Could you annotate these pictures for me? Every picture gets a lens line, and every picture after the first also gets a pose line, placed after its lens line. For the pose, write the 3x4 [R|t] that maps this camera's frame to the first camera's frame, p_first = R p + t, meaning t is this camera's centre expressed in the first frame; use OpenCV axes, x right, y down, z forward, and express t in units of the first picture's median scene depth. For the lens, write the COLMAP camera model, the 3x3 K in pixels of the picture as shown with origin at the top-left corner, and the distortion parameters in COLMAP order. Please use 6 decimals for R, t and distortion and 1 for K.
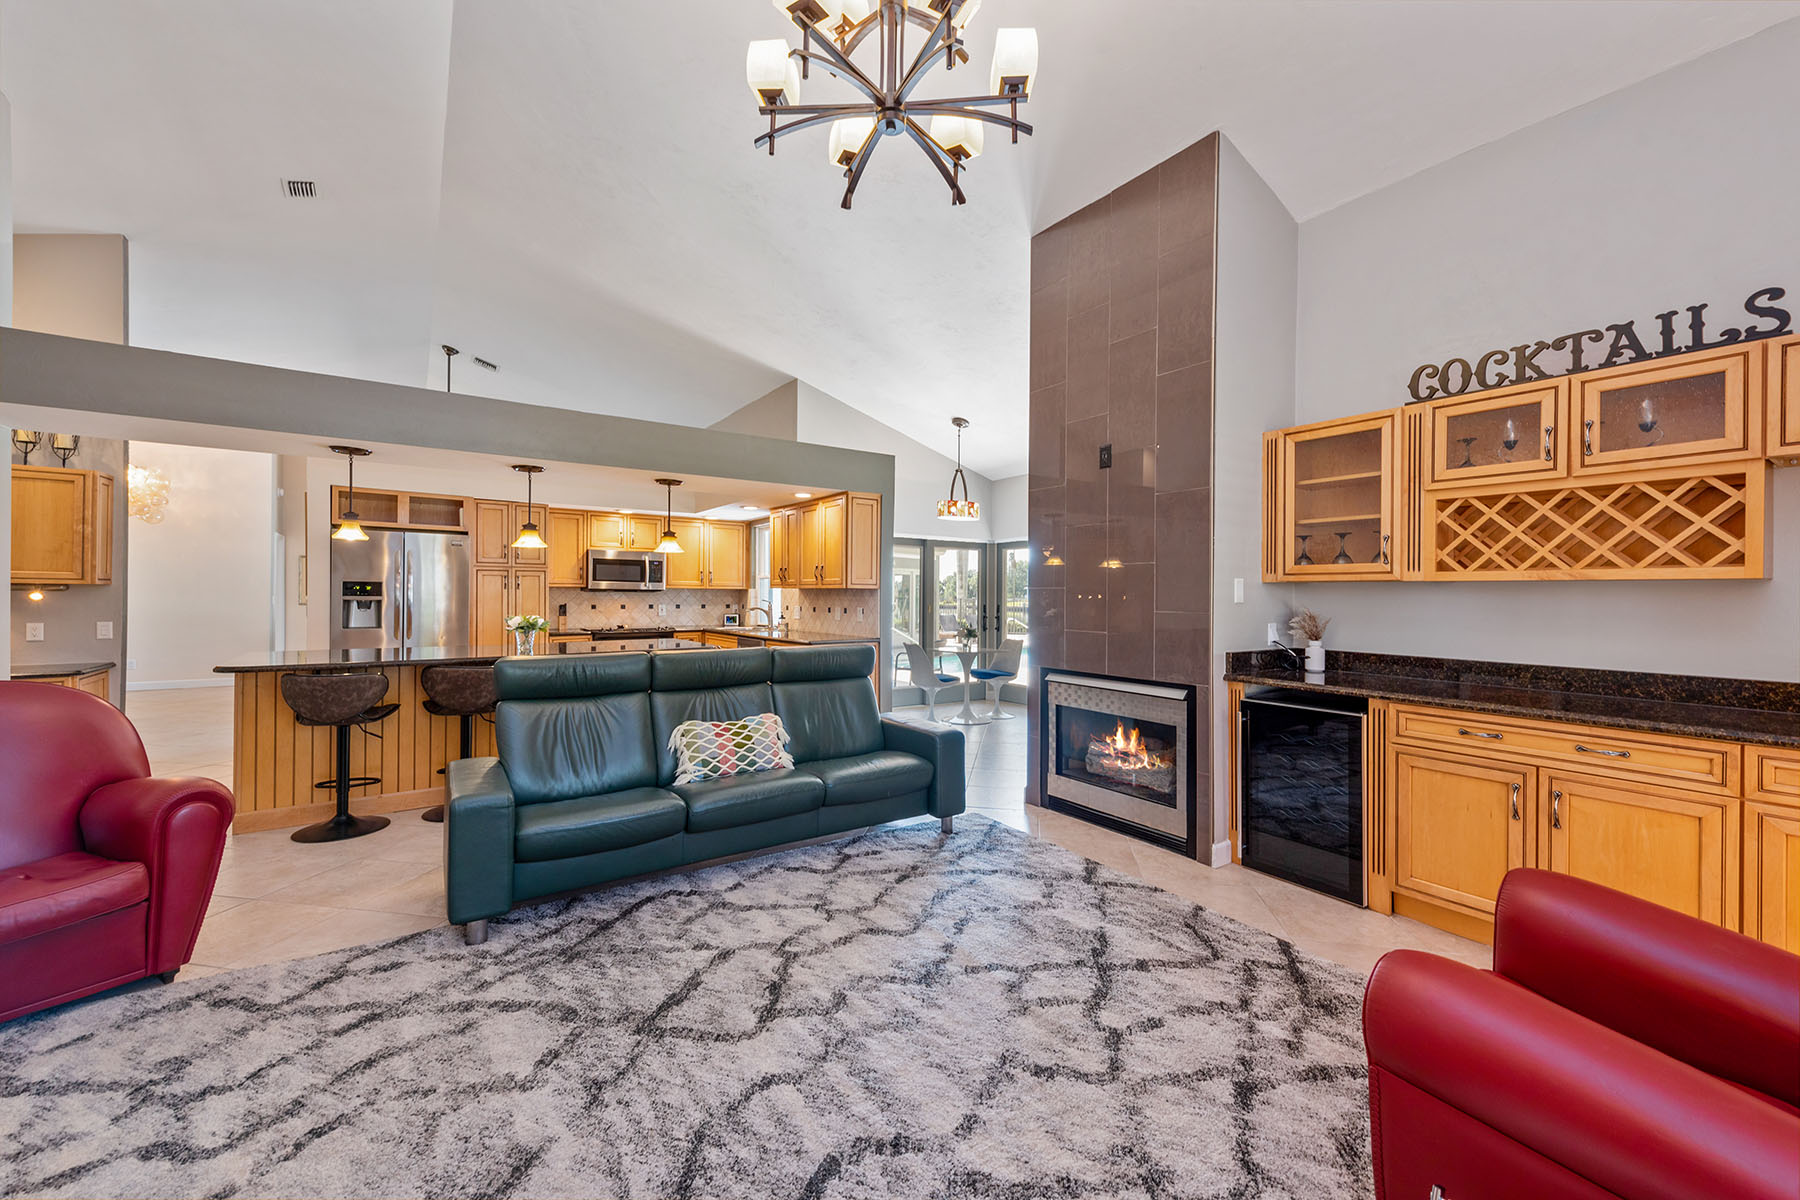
lens RADIAL K [[703.5, 0, 910.8], [0, 703.5, 597.2], [0, 0, 1]] dist [0.003478, -0.000300]
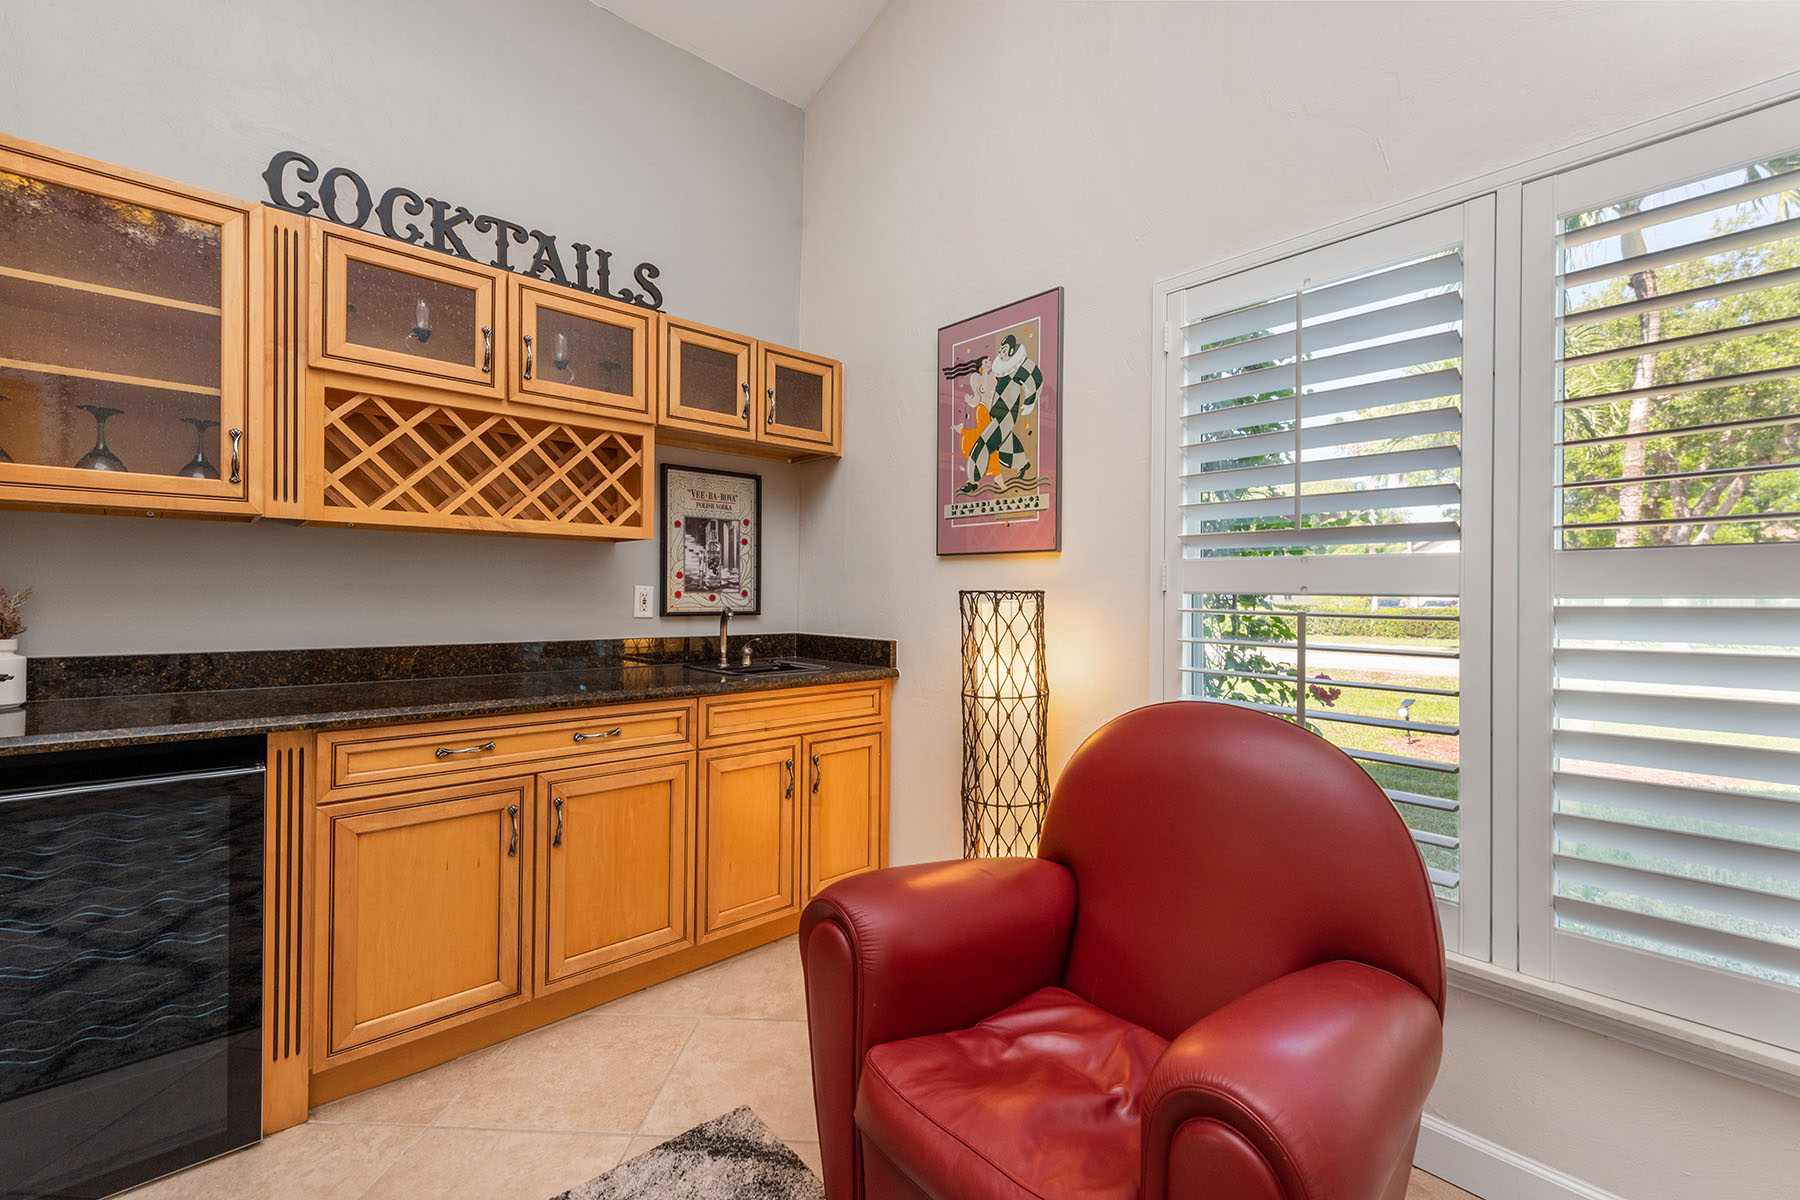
lens RADIAL K [[748.2, 0, 904.4], [0, 748.2, 599.4], [0, 0, 1]] dist [0.001207, -0.000294]
pose [[-0.131746, -0.014708, 0.991174, 0.041516], [0.000742, 0.999888, 0.014936, 0.036055], [-0.991283, 0.002703, -0.131720, 0.612048]]
